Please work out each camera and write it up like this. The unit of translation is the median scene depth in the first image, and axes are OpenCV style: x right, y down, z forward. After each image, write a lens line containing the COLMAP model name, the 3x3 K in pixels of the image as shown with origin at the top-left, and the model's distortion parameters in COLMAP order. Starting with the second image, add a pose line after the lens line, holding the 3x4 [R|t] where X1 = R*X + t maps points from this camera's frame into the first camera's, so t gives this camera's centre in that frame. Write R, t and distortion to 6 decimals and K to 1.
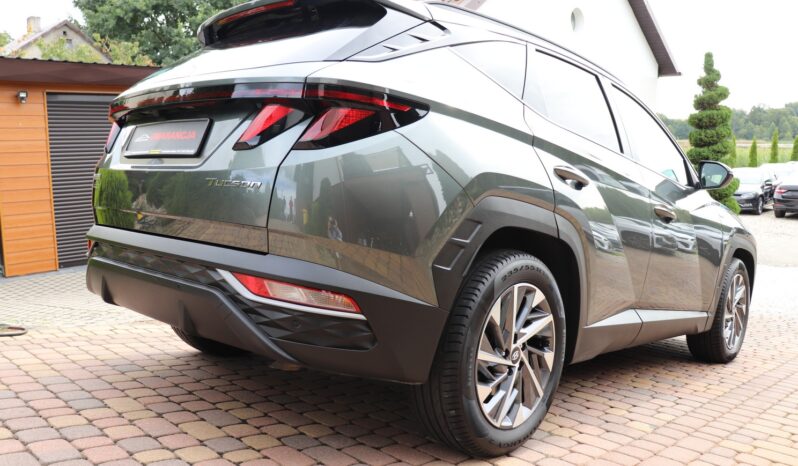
lens RADIAL K [[662.9, 0, 396.4], [0, 662.9, 229.6], [0, 0, 1]] dist [-0.167789, 0.150261]
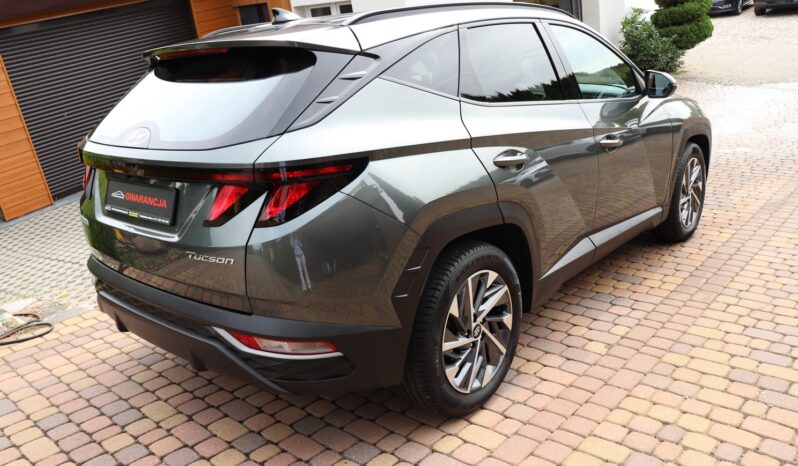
lens RADIAL K [[662.9, 0, 395.2], [0, 662.9, 229.6], [0, 0, 1]] dist [-0.167789, 0.150261]
pose [[0.988725, -0.149432, -0.009672, 0.074324], [0.146995, 0.956222, 0.253045, -0.294985], [-0.028564, -0.251614, 0.967406, -0.087597]]
